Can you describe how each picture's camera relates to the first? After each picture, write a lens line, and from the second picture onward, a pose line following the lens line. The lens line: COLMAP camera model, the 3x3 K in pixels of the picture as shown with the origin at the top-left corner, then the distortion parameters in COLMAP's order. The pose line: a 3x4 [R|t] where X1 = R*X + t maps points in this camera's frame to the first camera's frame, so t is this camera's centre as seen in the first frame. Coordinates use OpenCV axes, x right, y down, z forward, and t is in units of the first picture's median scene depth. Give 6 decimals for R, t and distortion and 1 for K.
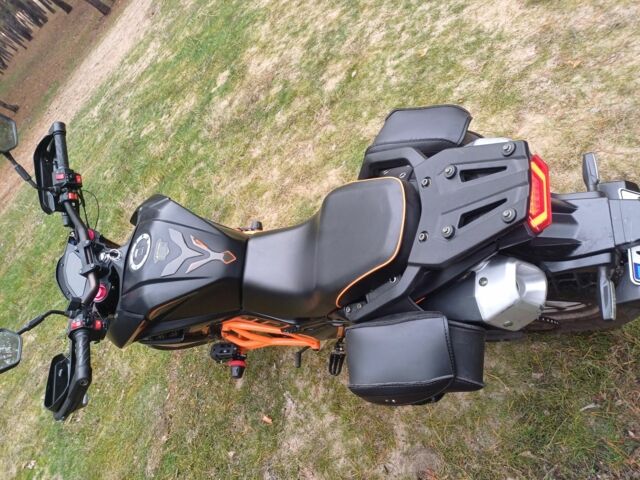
lens RADIAL K [[478.1, 0, 320.0], [0, 478.1, 253.2], [0, 0, 1]] dist [0.004178, -0.001562]
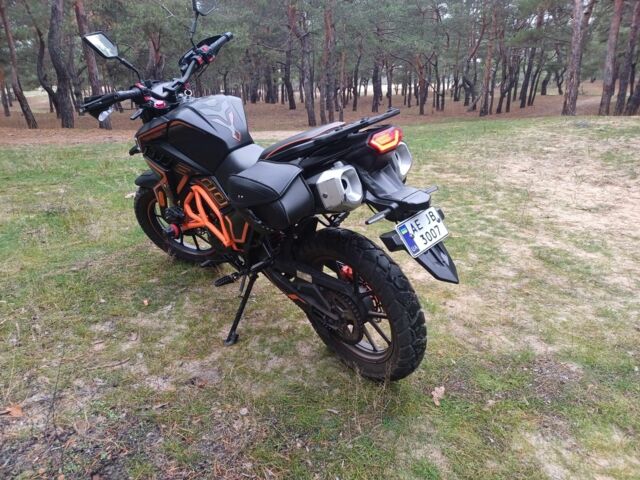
lens RADIAL K [[478.1, 0, 320.0], [0, 478.1, 253.2], [0, 0, 1]] dist [0.004178, -0.001562]
pose [[0.688140, 0.697062, -0.201414, 0.318730], [-0.721850, 0.629596, -0.287300, 0.281486], [-0.073456, 0.343093, 0.936425, -0.169178]]
